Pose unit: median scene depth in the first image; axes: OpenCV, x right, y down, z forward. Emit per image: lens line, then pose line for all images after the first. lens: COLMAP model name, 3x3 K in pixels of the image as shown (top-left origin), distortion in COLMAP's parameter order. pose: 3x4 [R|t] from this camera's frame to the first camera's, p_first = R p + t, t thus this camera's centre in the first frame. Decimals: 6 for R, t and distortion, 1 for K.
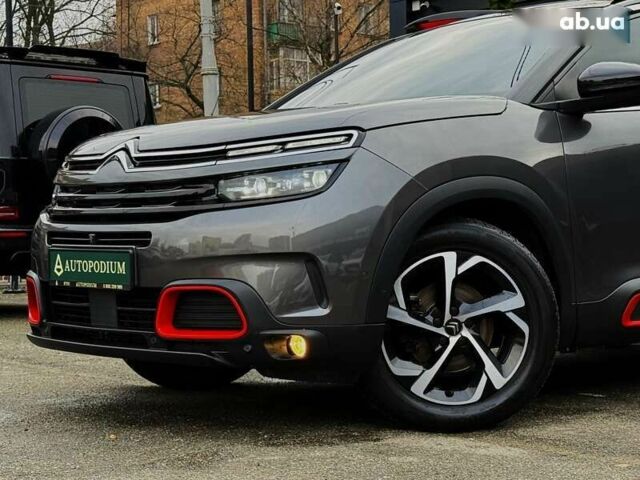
lens RADIAL K [[1384.8, 0, 333.5], [0, 1384.8, 239.7], [0, 0, 1]] dist [0.101879, 0.215207]
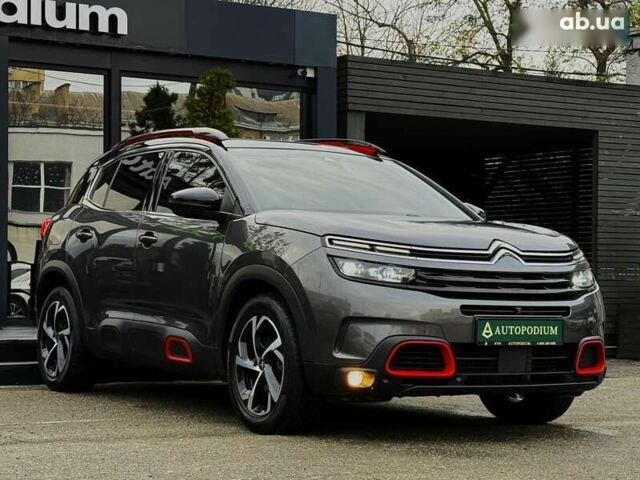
lens RADIAL K [[1397.5, 0, 319.0], [0, 1397.5, 263.6], [0, 0, 1]] dist [0.138077, -0.181518]
pose [[0.167285, 0.022000, 0.985663, -1.677708], [-0.009896, 0.999738, -0.020635, -0.018136], [-0.985859, -0.006302, 0.167459, 0.987486]]
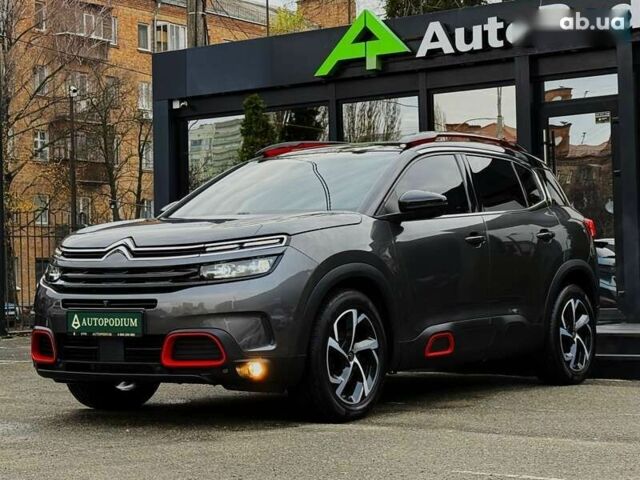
lens RADIAL K [[1390.4, 0, 334.3], [0, 1390.4, 240.5], [0, 0, 1]] dist [0.190951, -0.807757]
pose [[0.967827, 0.002602, 0.251605, -0.326265], [0.007483, 0.999207, -0.039117, -0.008539], [-0.251507, 0.039741, 0.967039, -0.570025]]
